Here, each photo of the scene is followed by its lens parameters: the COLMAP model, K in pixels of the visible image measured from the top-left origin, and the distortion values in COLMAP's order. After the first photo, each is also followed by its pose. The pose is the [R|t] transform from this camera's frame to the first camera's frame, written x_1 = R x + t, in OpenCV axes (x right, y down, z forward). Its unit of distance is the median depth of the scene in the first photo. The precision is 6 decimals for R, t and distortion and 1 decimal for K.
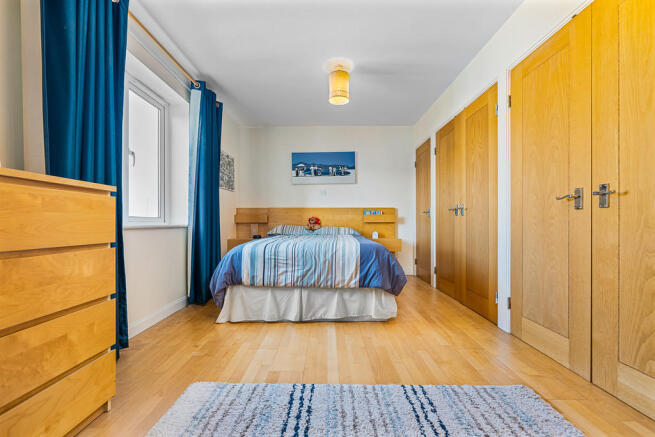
lens RADIAL K [[267.2, 0, 324.9], [0, 267.2, 222.2], [0, 0, 1]] dist [-0.000086, -0.000306]
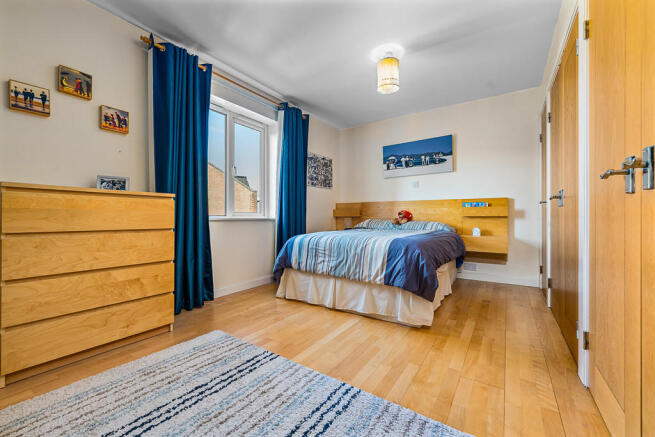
lens RADIAL K [[267.2, 0, 323.5], [0, 267.2, 216.2], [0, 0, 1]] dist [-0.000086, -0.000306]
pose [[0.826343, 0.001338, -0.563165, 0.474104], [-0.001149, 0.999999, 0.000689, -0.000107], [0.563166, 0.000078, 0.826344, 0.092263]]
